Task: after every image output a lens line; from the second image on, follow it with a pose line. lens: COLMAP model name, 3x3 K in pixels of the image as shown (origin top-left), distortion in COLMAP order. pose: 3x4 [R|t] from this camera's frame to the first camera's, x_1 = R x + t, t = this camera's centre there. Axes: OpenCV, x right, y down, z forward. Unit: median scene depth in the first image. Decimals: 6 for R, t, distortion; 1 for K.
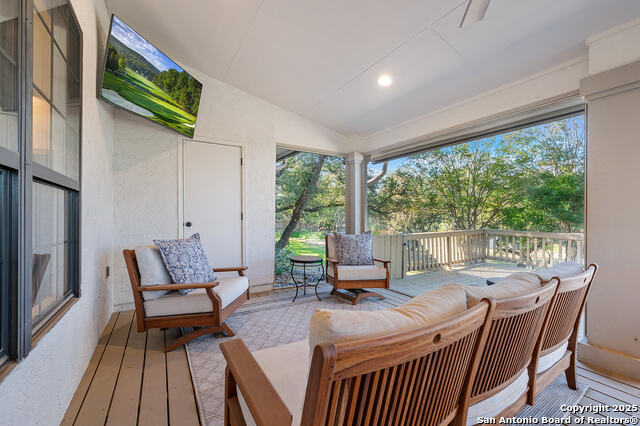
lens RADIAL K [[267.3, 0, 321.6], [0, 267.3, 214.6], [0, 0, 1]] dist [-0.002229, 0.001182]
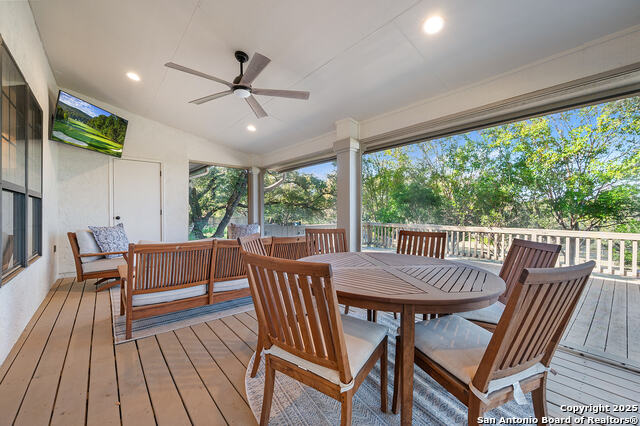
lens RADIAL K [[256.8, 0, 318.3], [0, 256.8, 212.7], [0, 0, 1]] dist [0.003240, -0.000710]
pose [[0.988497, 0.000522, 0.151242, 0.464114], [-0.001575, 0.999975, 0.006841, -0.002149], [-0.151235, -0.007001, 0.988473, -0.682076]]
